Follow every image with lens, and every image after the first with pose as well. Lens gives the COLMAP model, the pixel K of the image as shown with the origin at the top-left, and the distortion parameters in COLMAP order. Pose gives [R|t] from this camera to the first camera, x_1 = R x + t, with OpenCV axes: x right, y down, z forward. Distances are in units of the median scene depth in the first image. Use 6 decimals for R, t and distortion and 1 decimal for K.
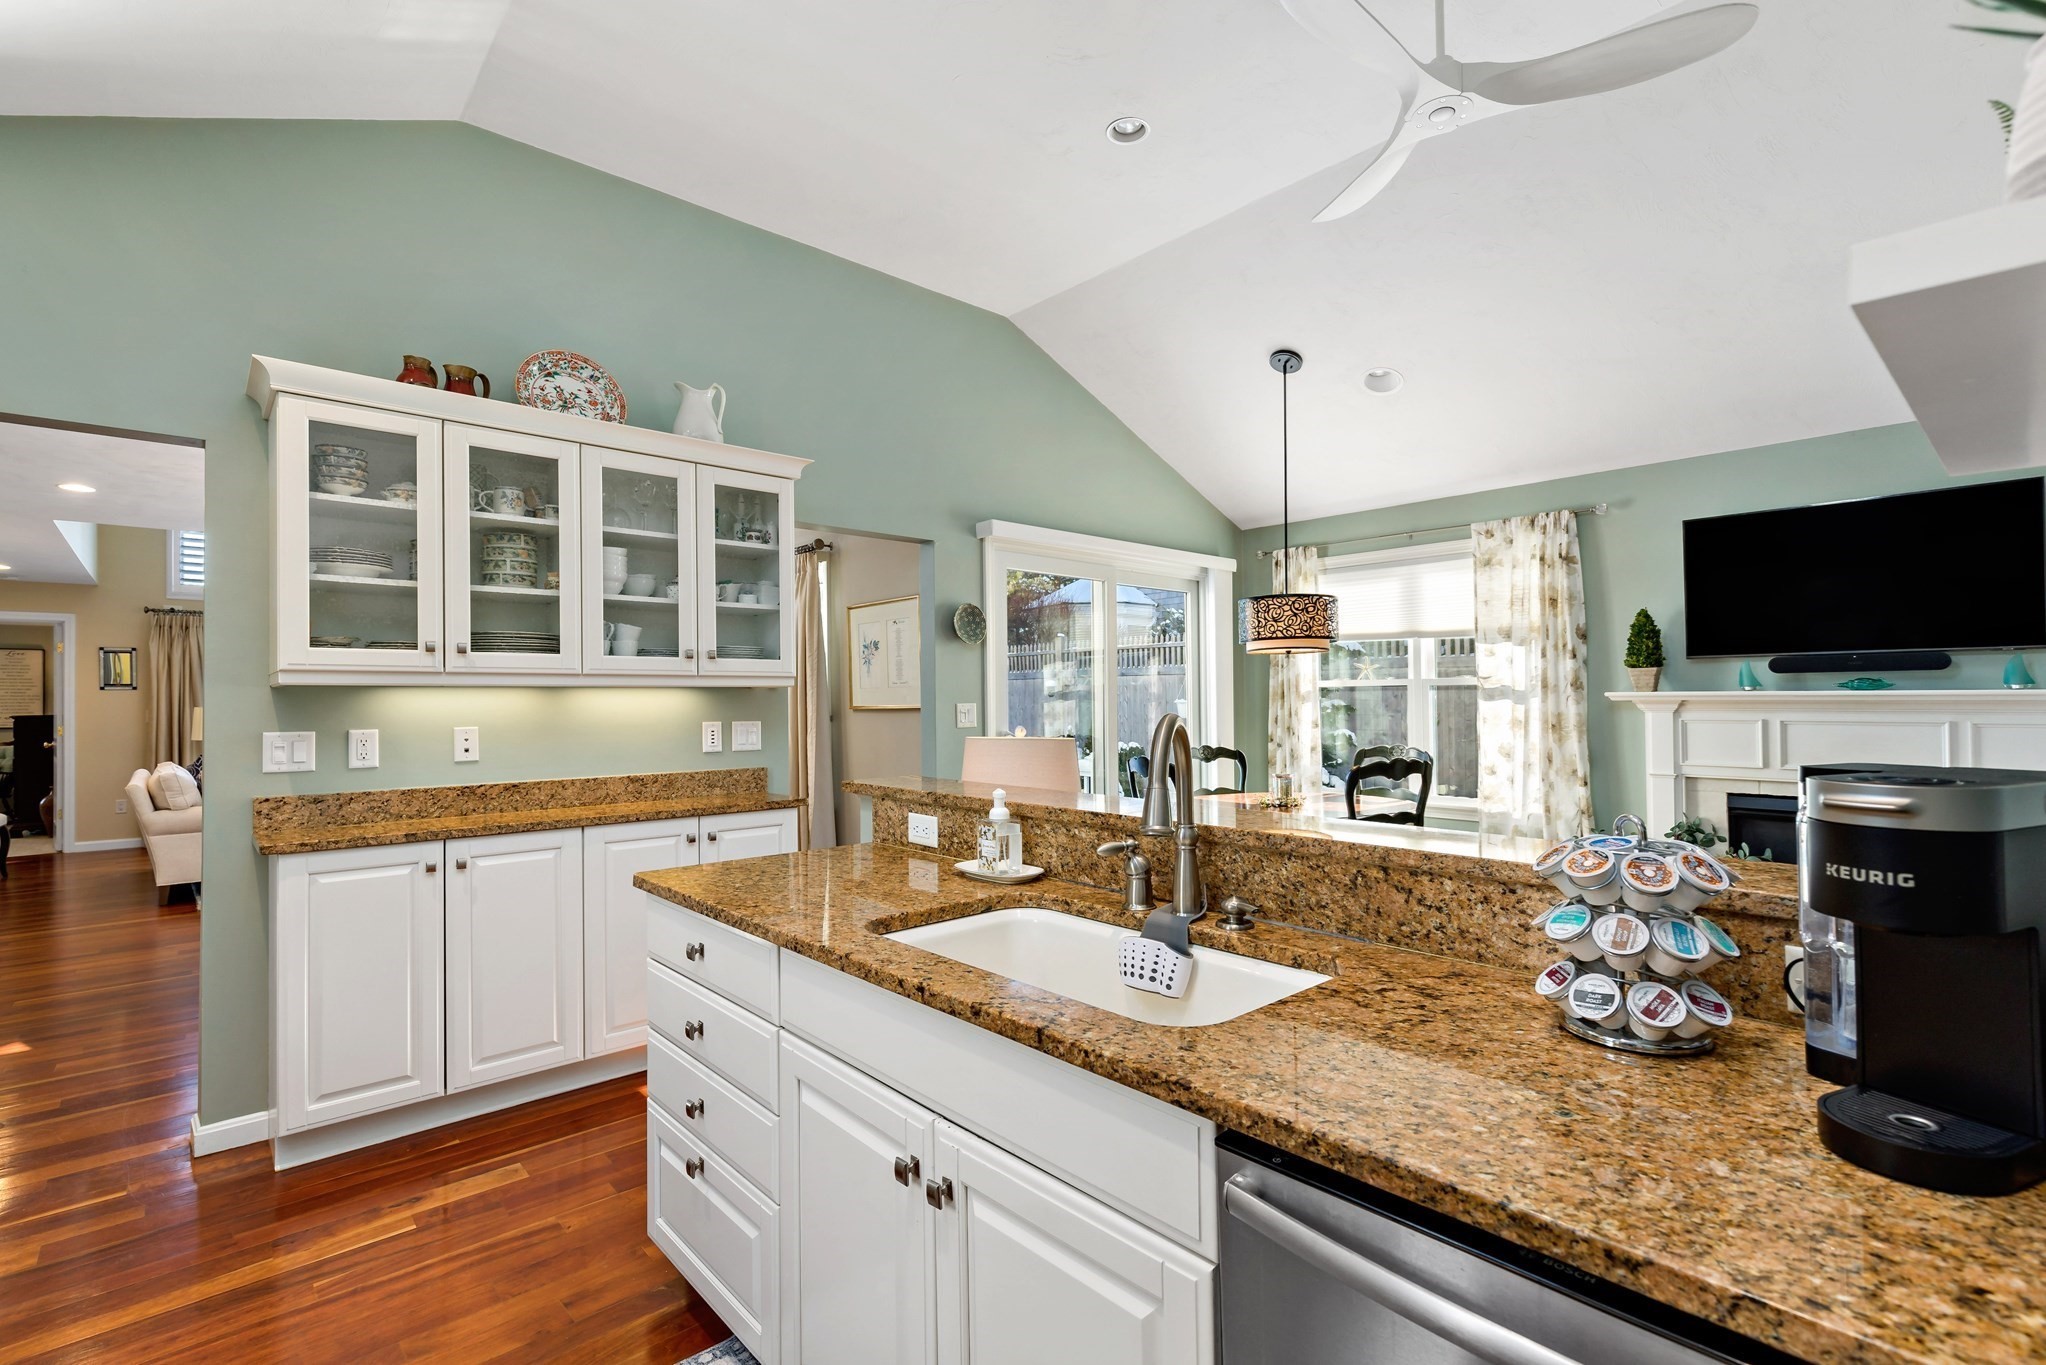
lens RADIAL K [[924.9, 0, 1030.0], [0, 924.9, 681.0], [0, 0, 1]] dist [0.006496, -0.002015]
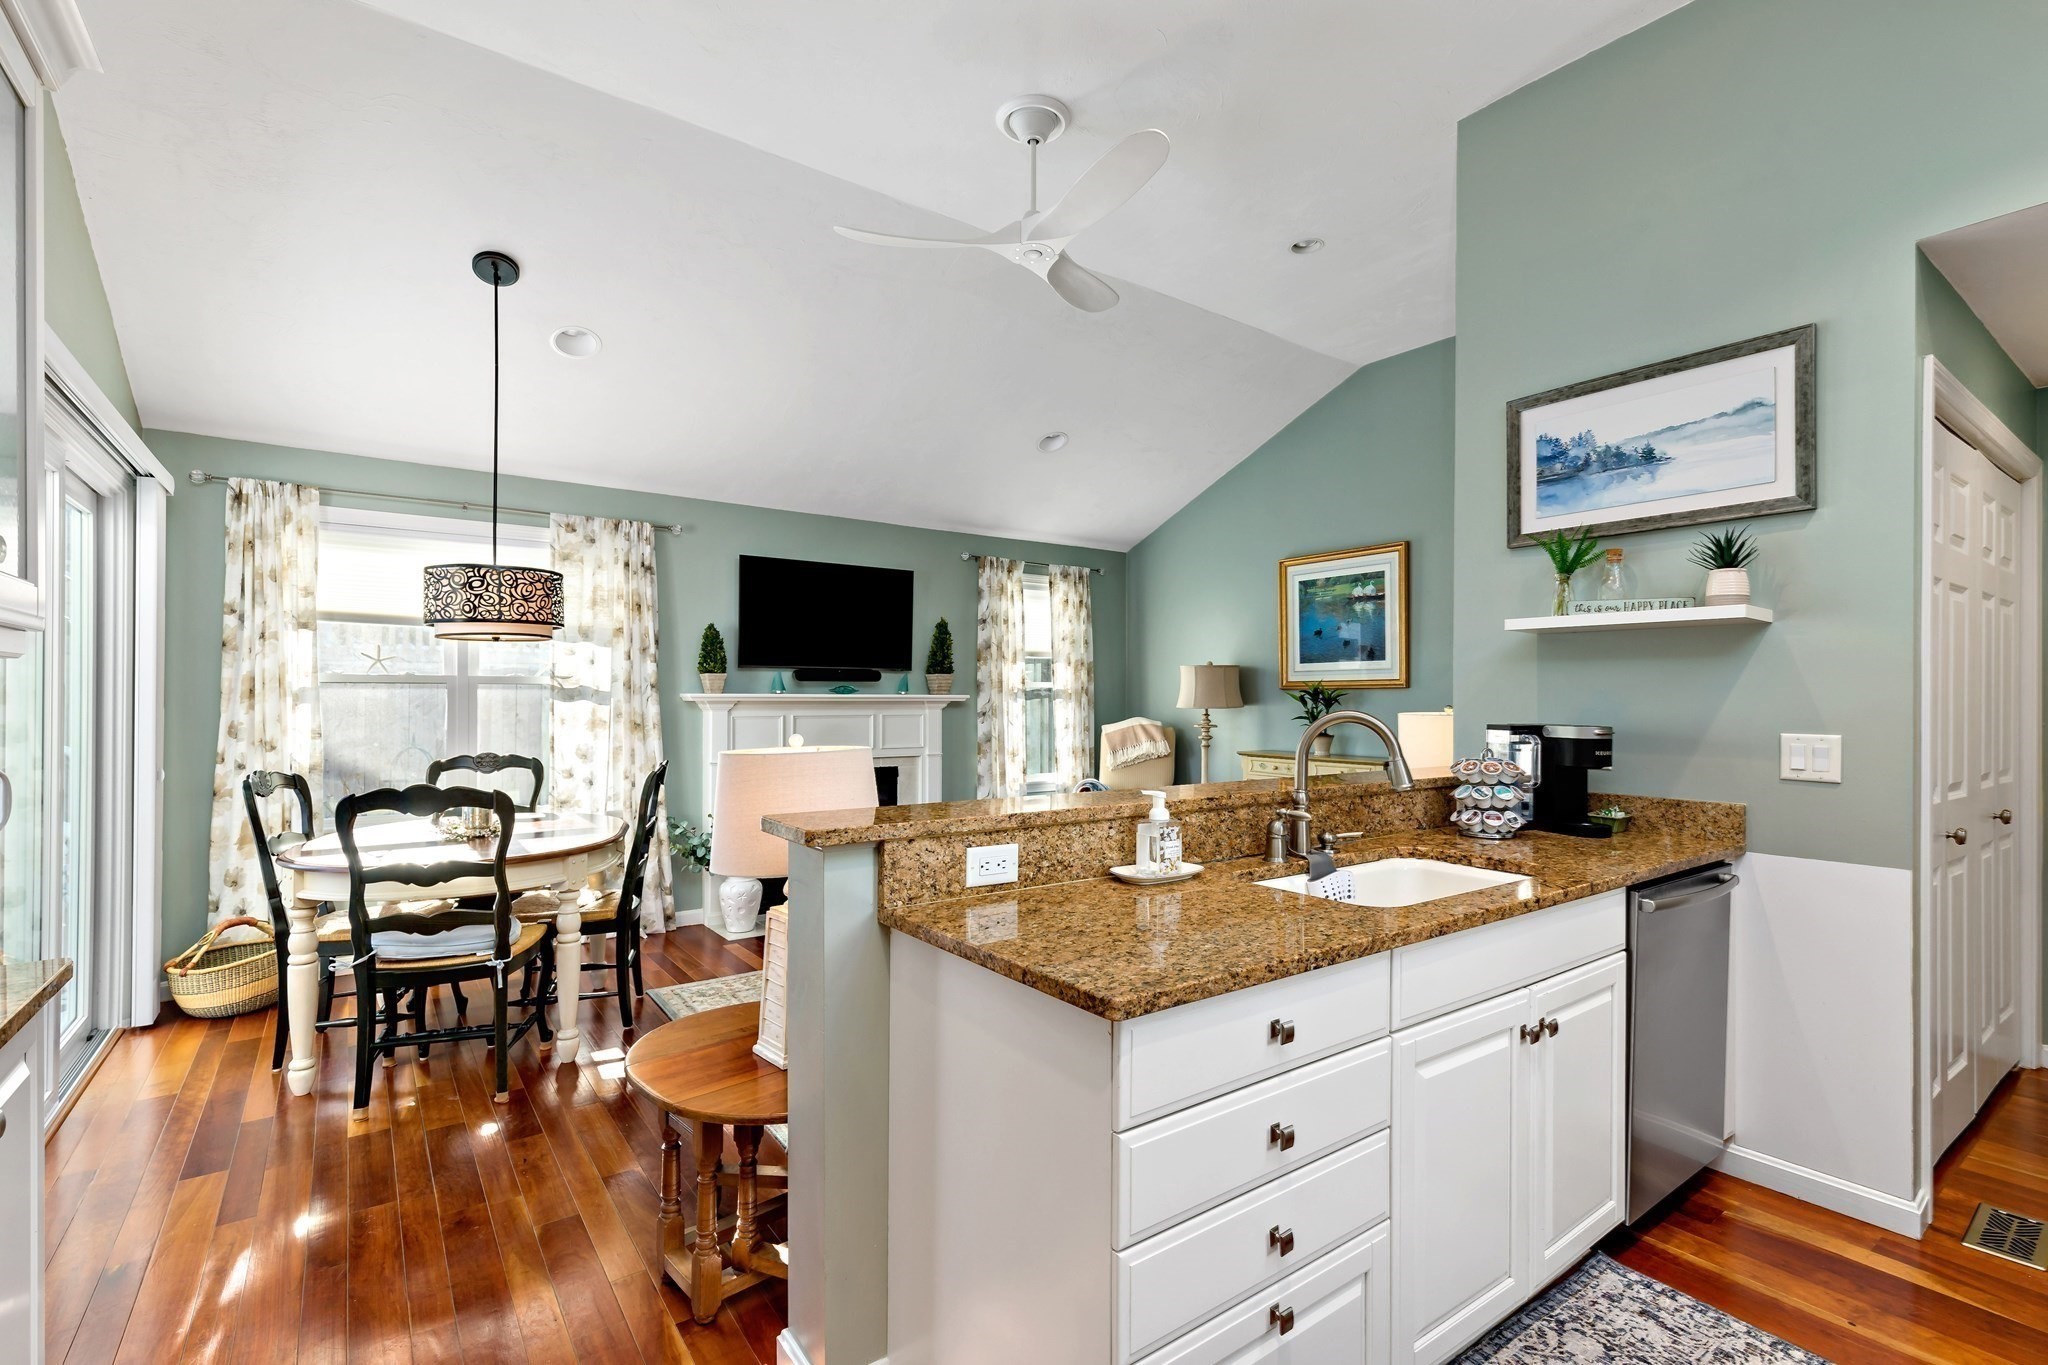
lens RADIAL K [[925.8, 0, 1036.1], [0, 925.8, 697.4], [0, 0, 1]] dist [0.006496, -0.002015]
pose [[0.105125, 0.005516, 0.994444, -0.446683], [-0.021580, 0.999762, -0.003264, 0.011028], [-0.994225, -0.021116, 0.105219, 0.446057]]
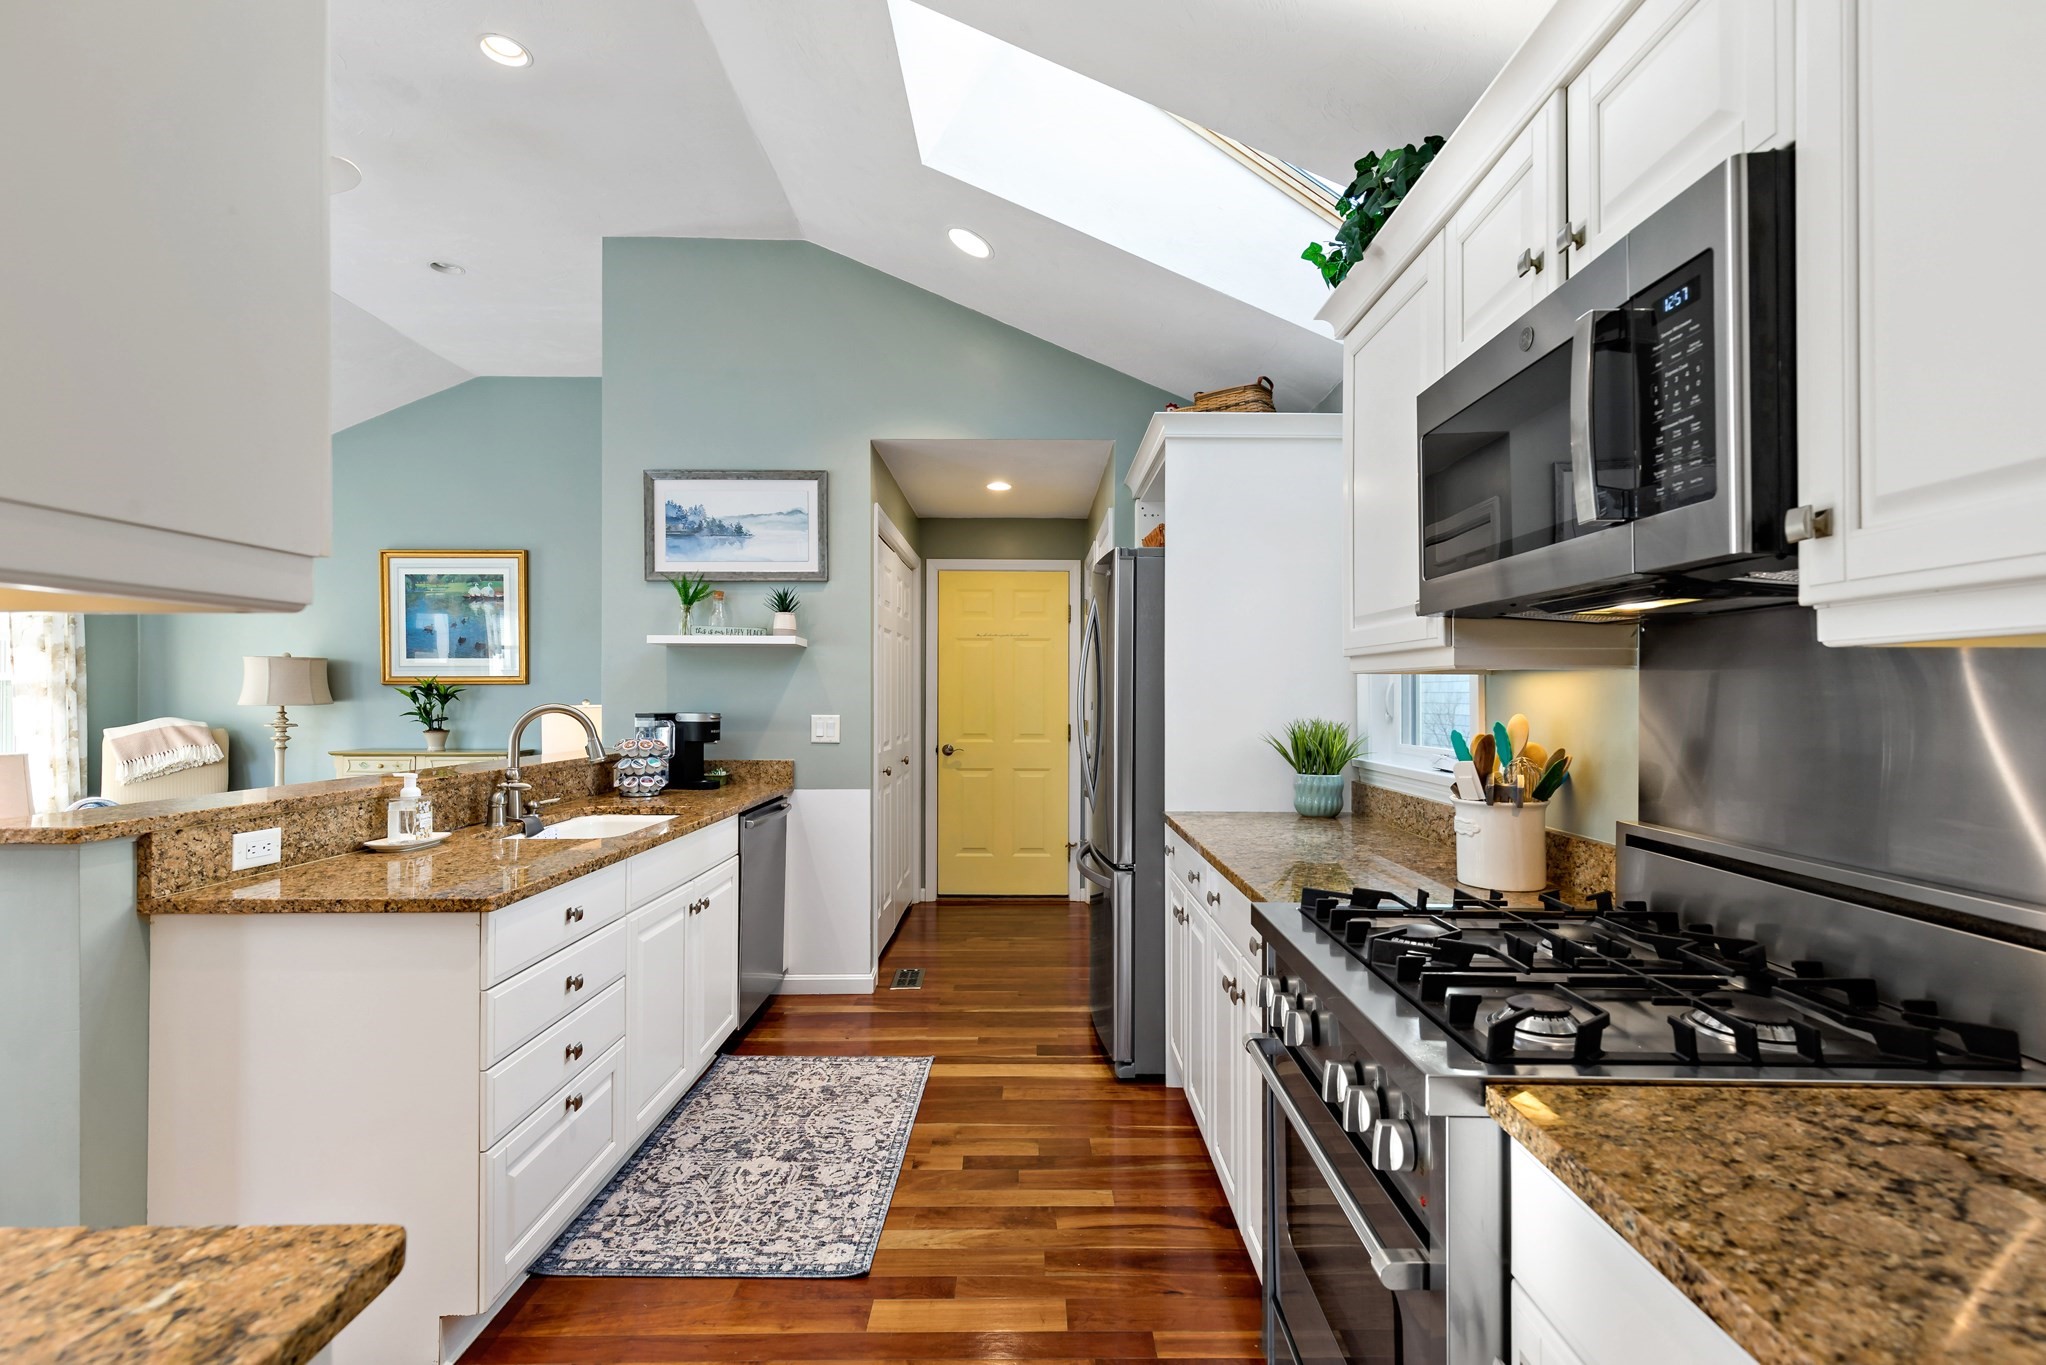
lens RADIAL K [[924.9, 0, 1039.7], [0, 924.9, 692.6], [0, 0, 1]] dist [0.006496, -0.002015]
pose [[-0.746917, 0.005418, 0.664896, -0.612346], [-0.009086, 0.999790, -0.018354, 0.013798], [-0.664856, -0.019750, -0.746711, 0.585181]]
